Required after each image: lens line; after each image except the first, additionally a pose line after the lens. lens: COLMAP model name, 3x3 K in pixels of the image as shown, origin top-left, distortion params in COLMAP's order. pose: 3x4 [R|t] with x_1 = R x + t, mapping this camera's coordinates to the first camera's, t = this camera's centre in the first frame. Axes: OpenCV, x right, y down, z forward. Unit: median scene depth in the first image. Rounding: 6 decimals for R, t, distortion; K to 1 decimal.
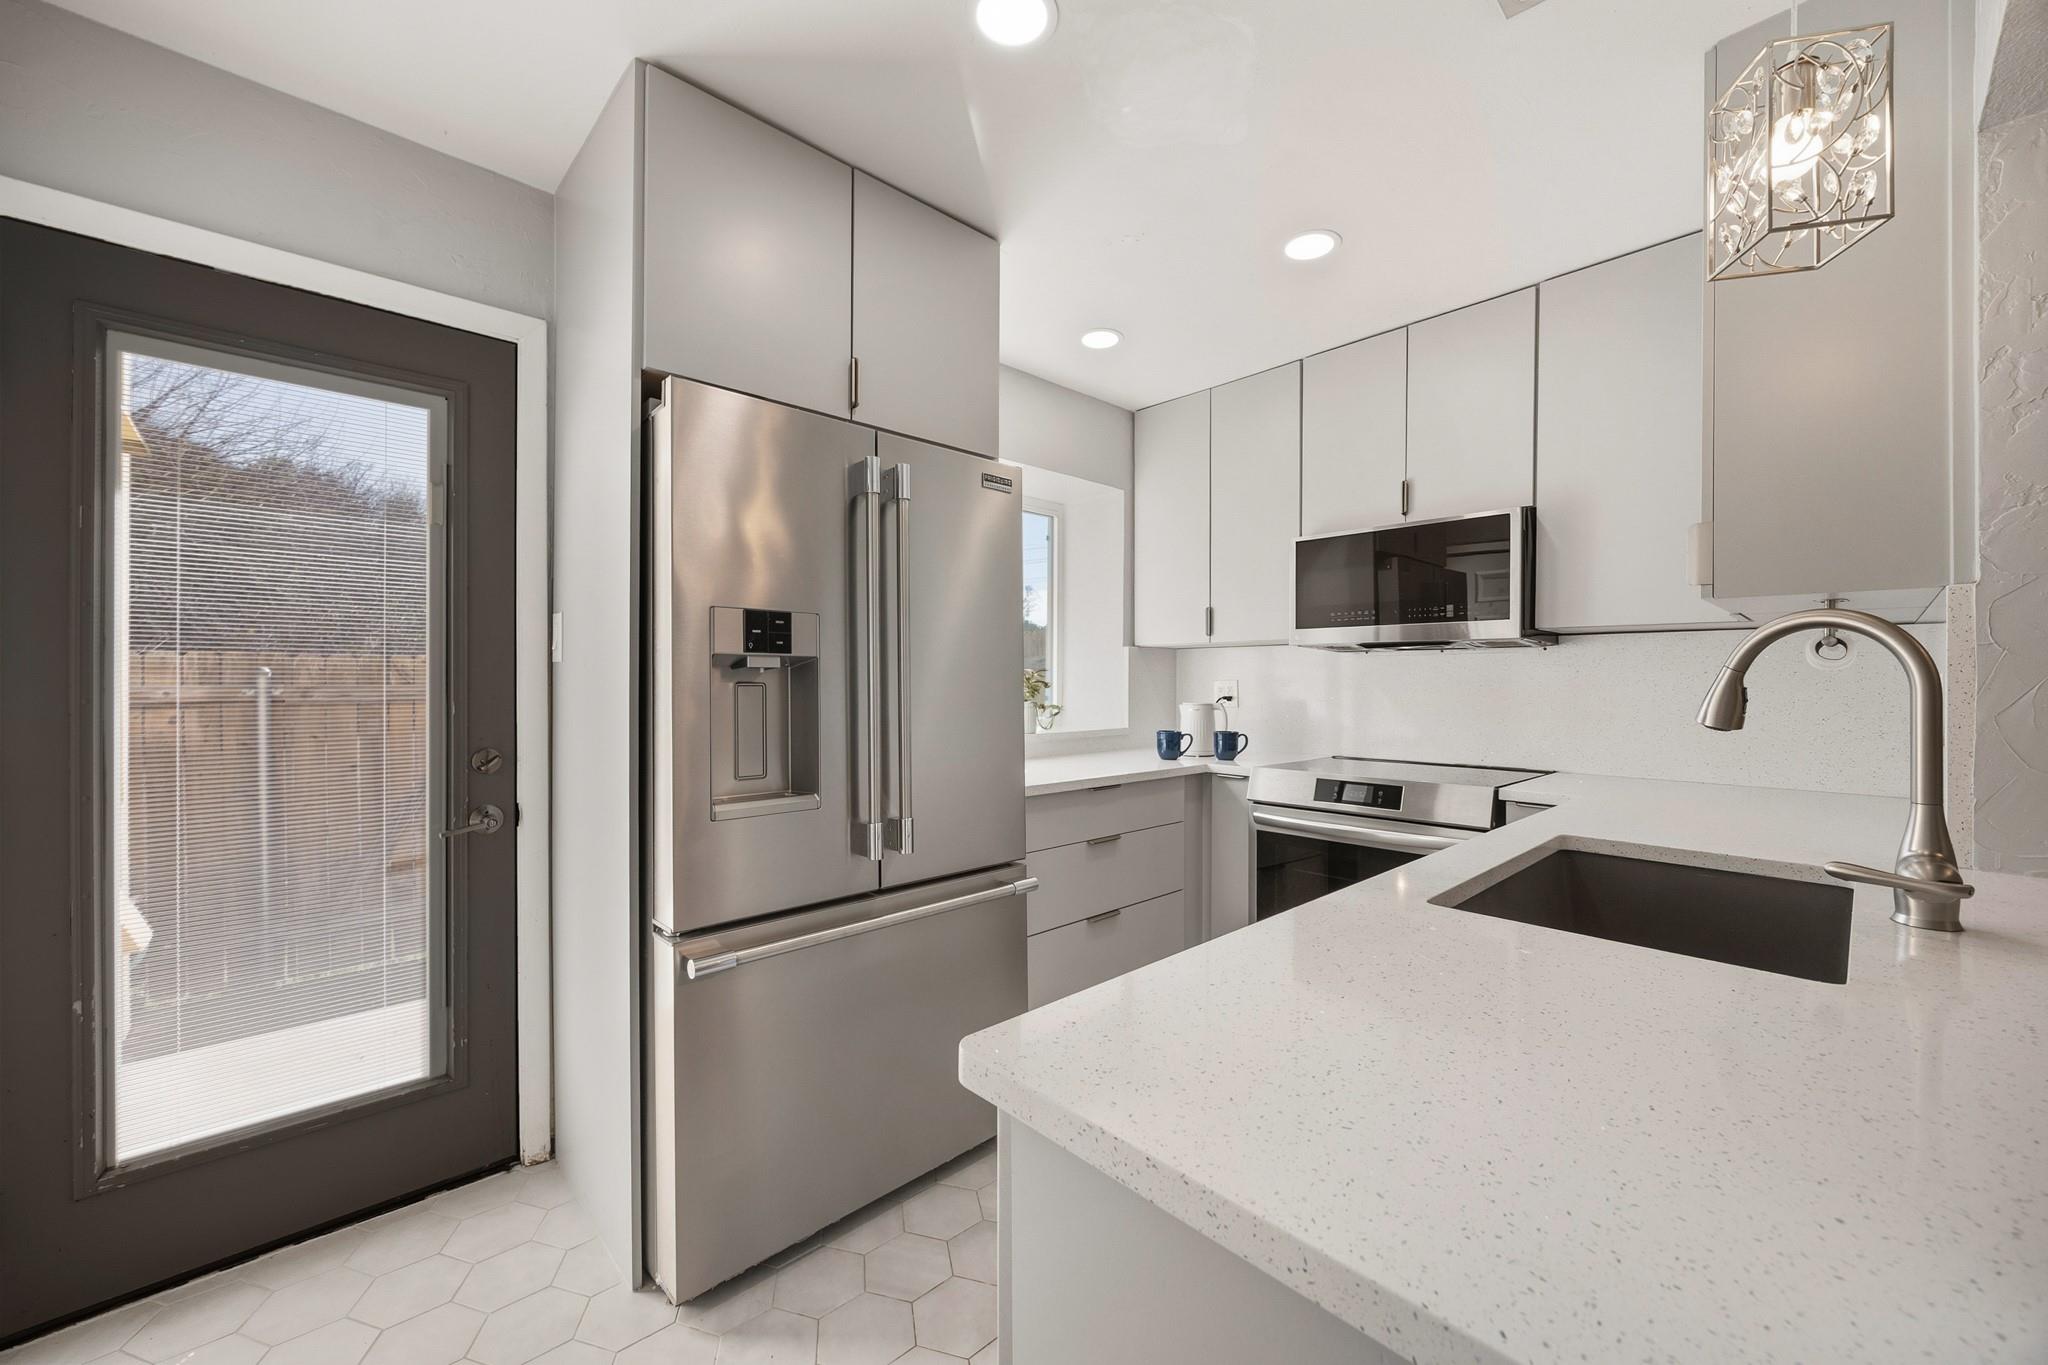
lens RADIAL K [[809.6, 0, 1029.3], [0, 809.6, 681.3], [0, 0, 1]] dist [-0.002615, -0.000156]
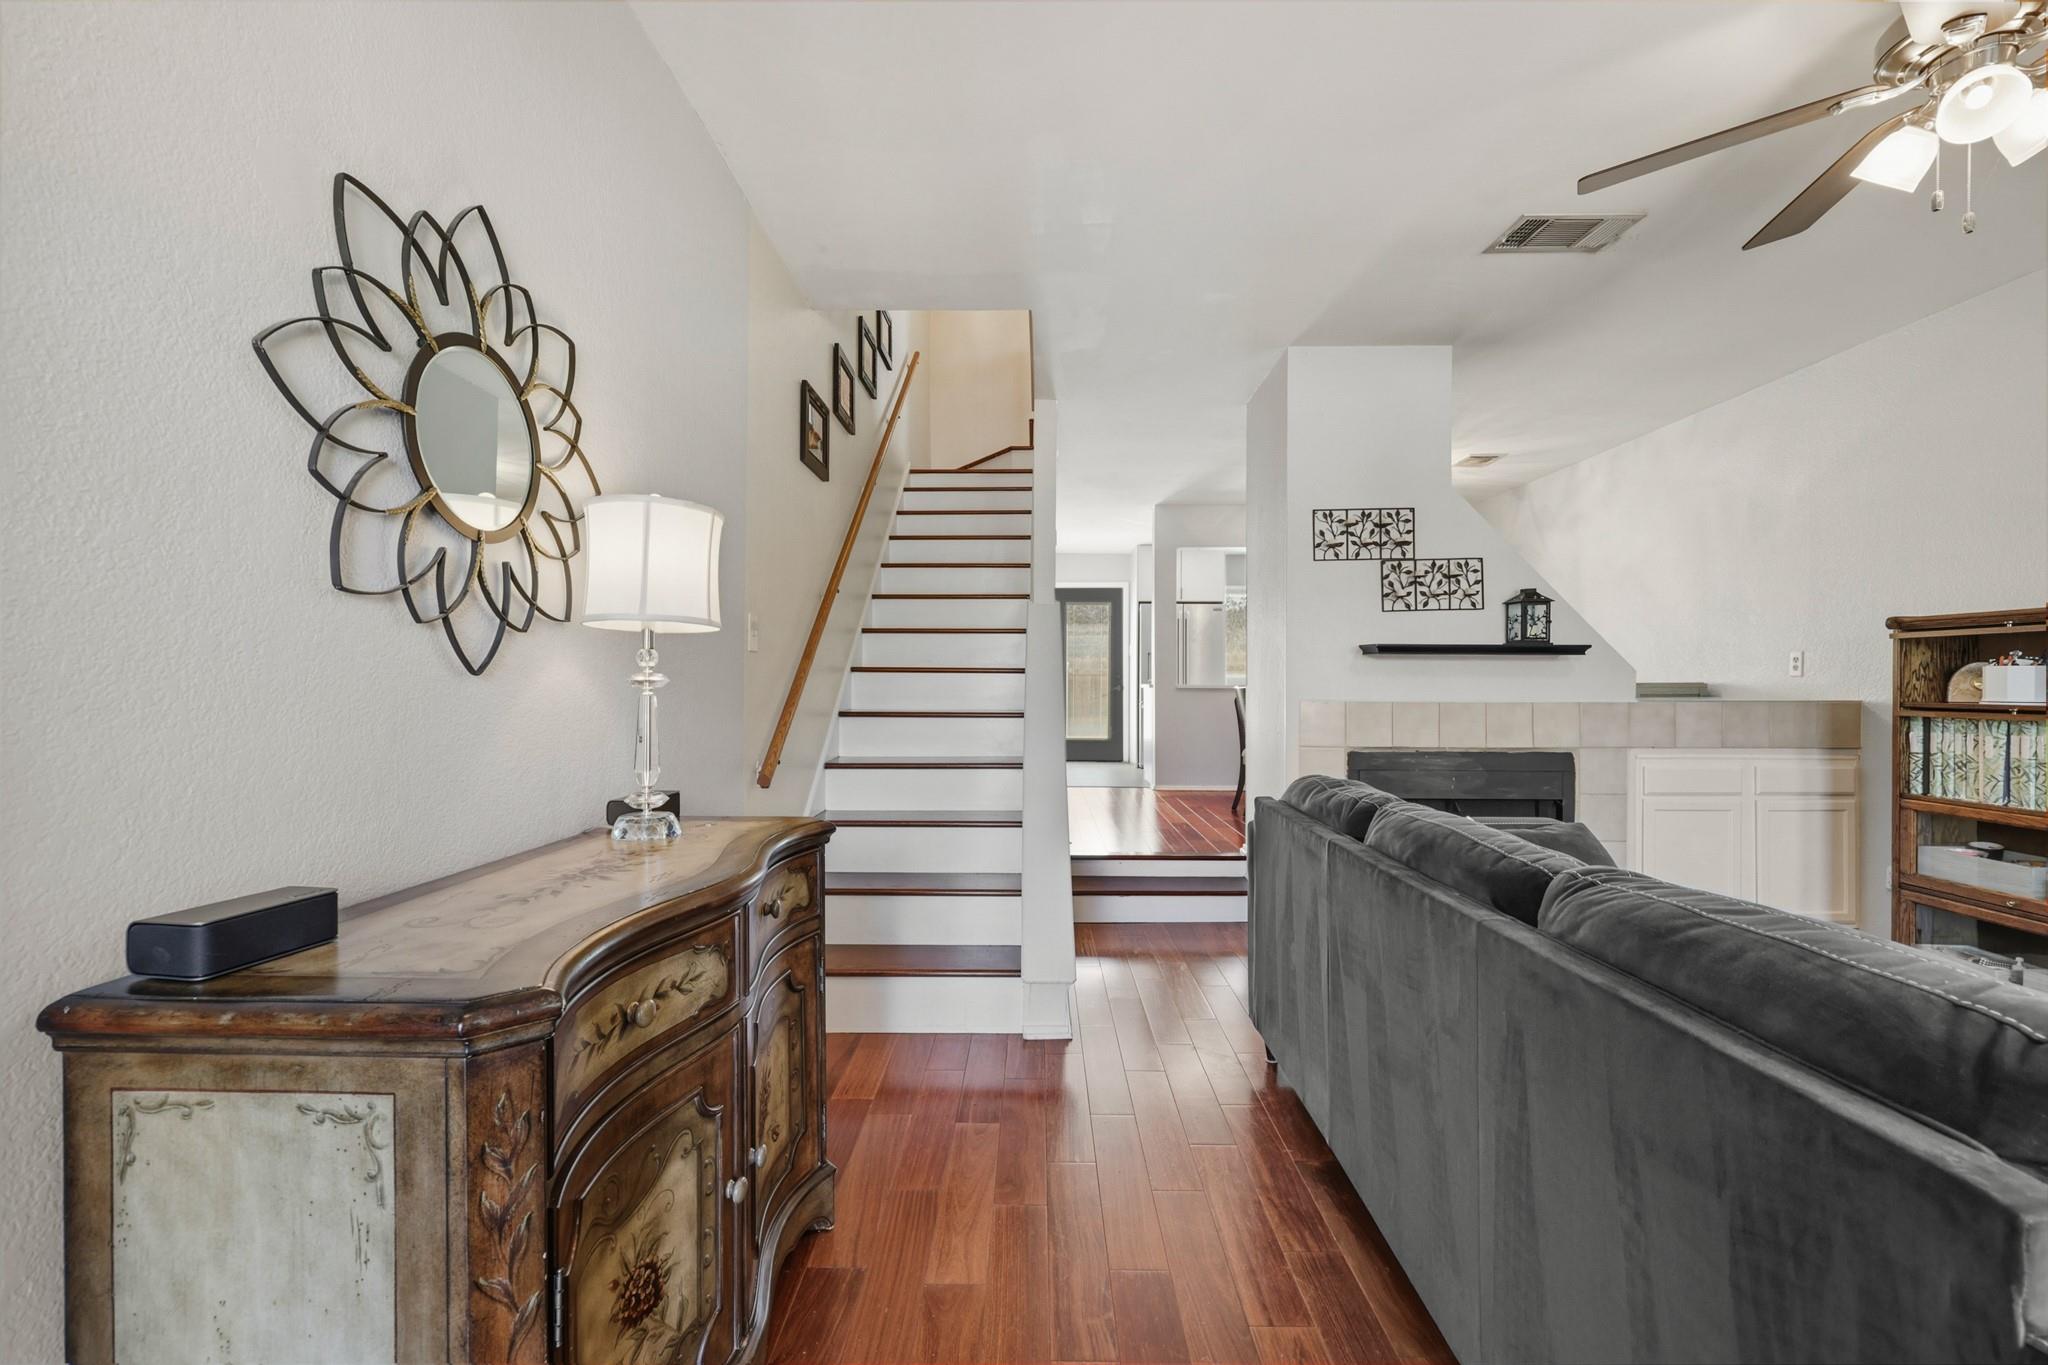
lens RADIAL K [[809.6, 0, 1018.1], [0, 809.6, 690.7], [0, 0, 1]] dist [-0.002615, -0.000156]
pose [[0.710966, 0.002410, -0.703222, 1.620016], [-0.001533, 0.999997, 0.001876, 0.115059], [0.703224, -0.000256, 0.710968, -2.011020]]
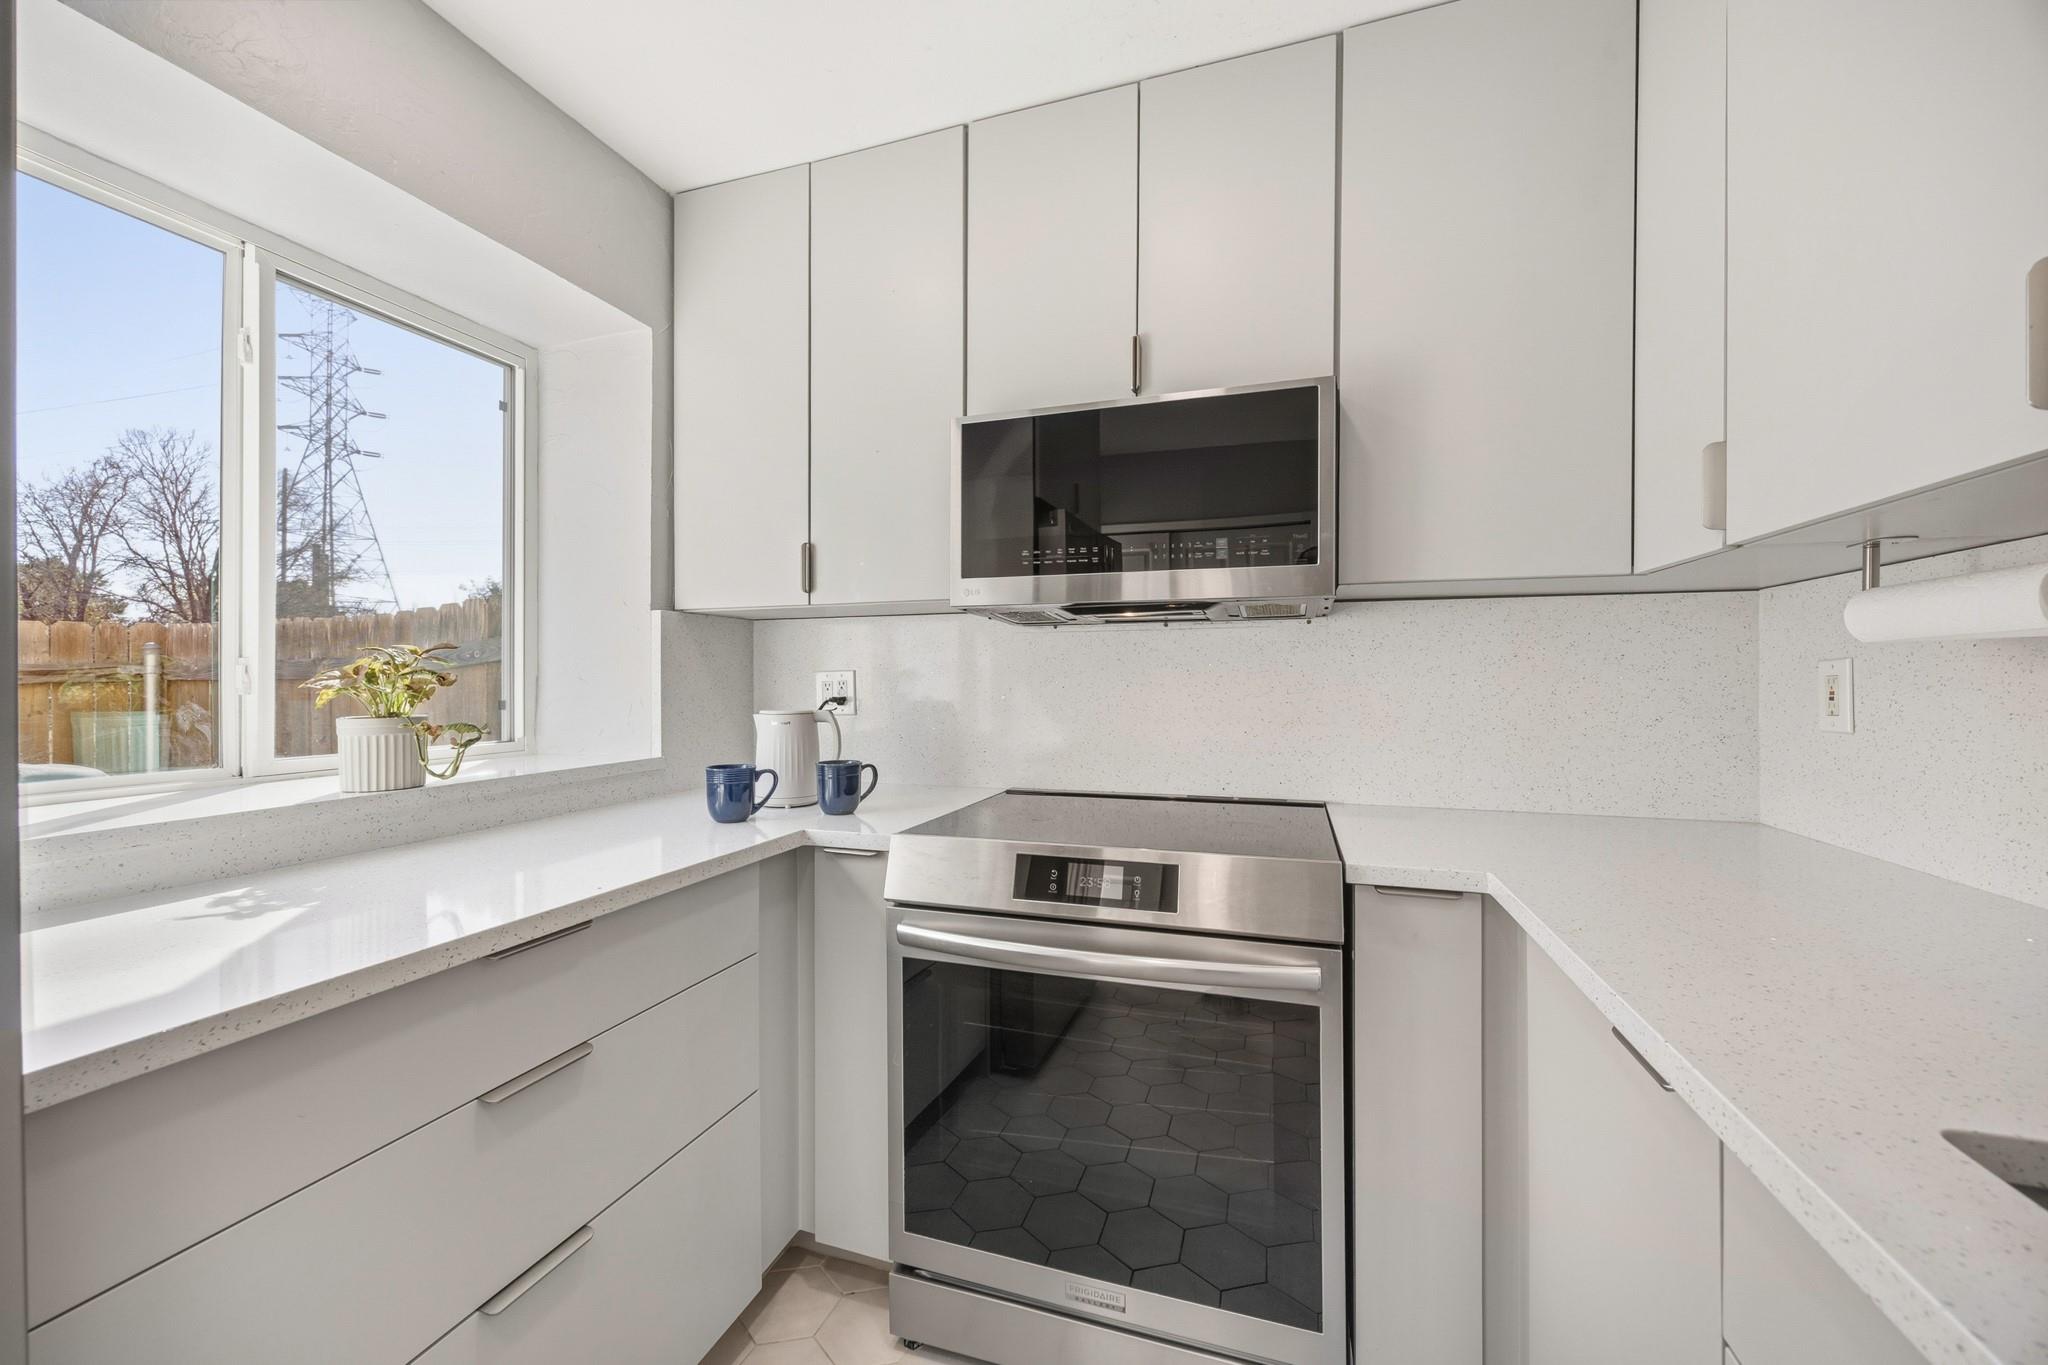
lens RADIAL K [[809.6, 0, 1016.7], [0, 809.6, 669.2], [0, 0, 1]] dist [-0.002615, -0.000156]
pose [[0.889371, 0.000154, 0.457187, 0.104515], [0.004364, 0.999952, -0.008825, 0.004198], [-0.457166, 0.009844, 0.889327, 0.482833]]
